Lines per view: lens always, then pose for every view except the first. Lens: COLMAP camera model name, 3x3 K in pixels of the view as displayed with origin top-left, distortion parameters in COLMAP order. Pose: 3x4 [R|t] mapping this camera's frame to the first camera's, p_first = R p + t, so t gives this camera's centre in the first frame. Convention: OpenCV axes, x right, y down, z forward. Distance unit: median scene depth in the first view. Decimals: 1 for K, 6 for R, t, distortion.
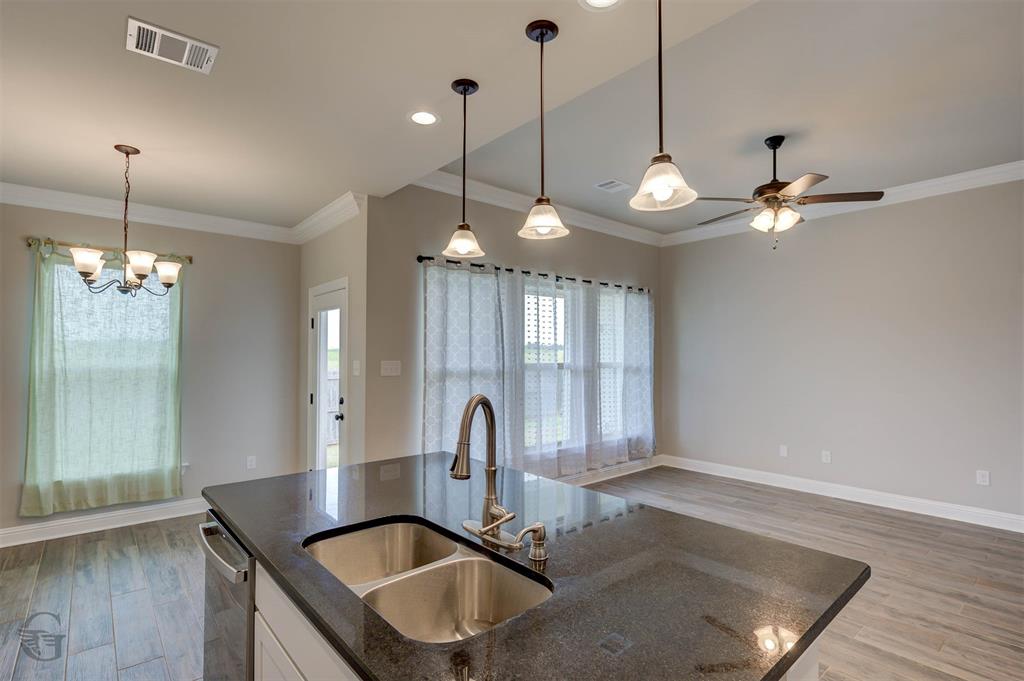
lens RADIAL K [[494.4, 0, 511.6], [0, 494.4, 339.9], [0, 0, 1]] dist [0.009714, -0.001671]
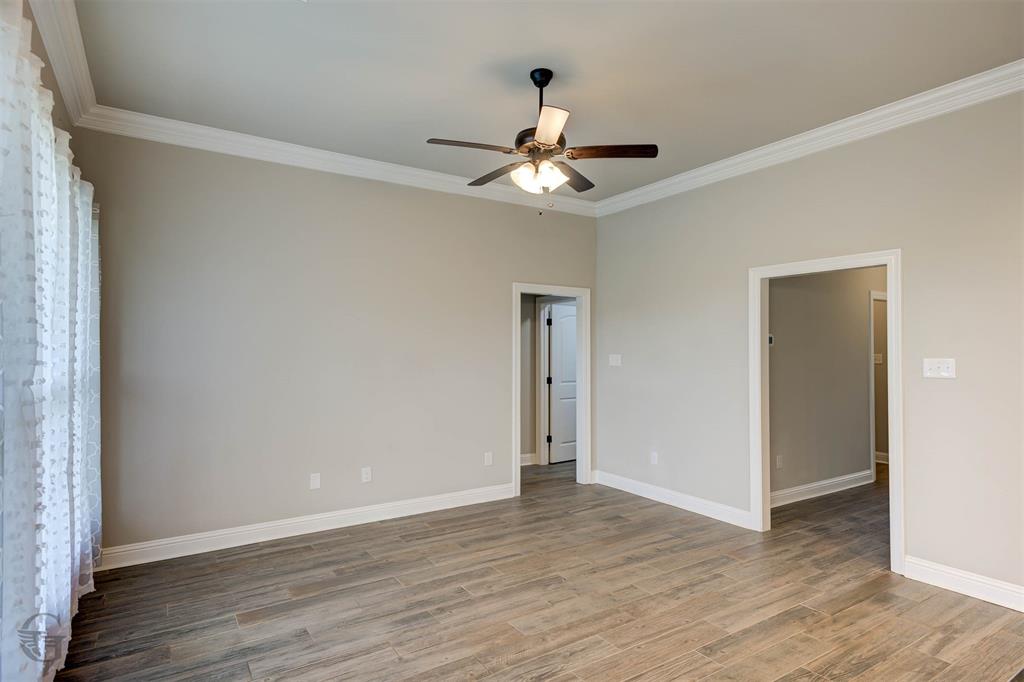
lens RADIAL K [[566.9, 0, 515.4], [0, 566.9, 345.9], [0, 0, 1]] dist [0.020899, 0.000956]
pose [[0.139186, 0.006317, 0.990246, -0.274808], [-0.025370, 0.999674, -0.002811, 0.027045], [-0.989941, -0.024732, 0.139301, 0.720800]]
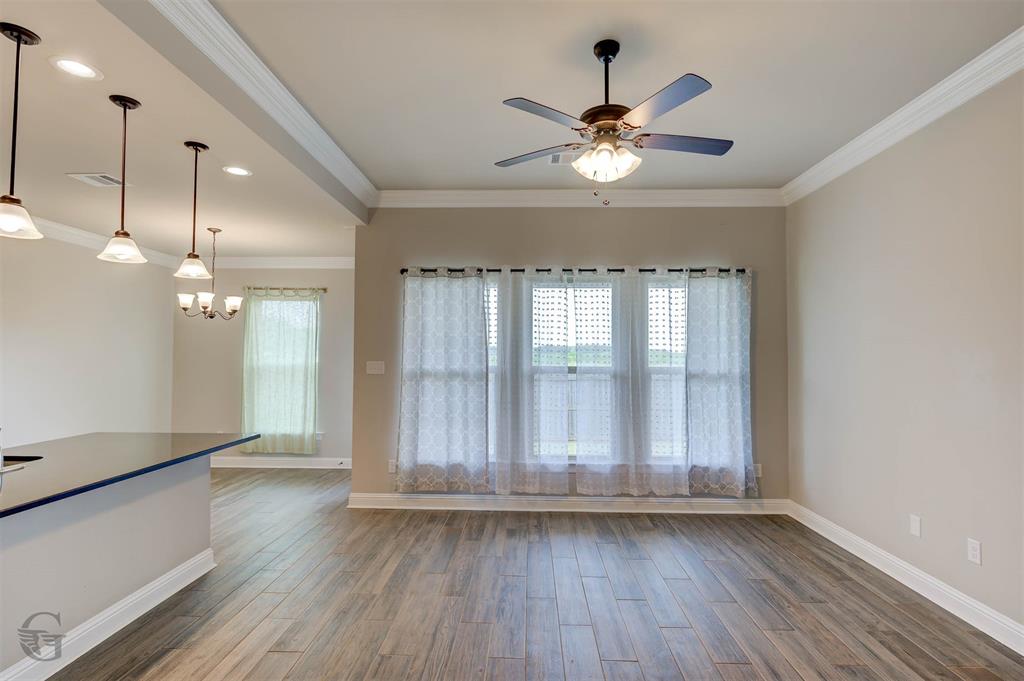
lens RADIAL K [[494.4, 0, 516.5], [0, 494.4, 343.5], [0, 0, 1]] dist [0.009714, -0.001671]
pose [[0.738207, -0.016816, -0.674365, 0.716773], [0.016889, 0.999837, -0.006444, 0.011030], [0.674363, -0.006632, 0.738370, 0.318878]]
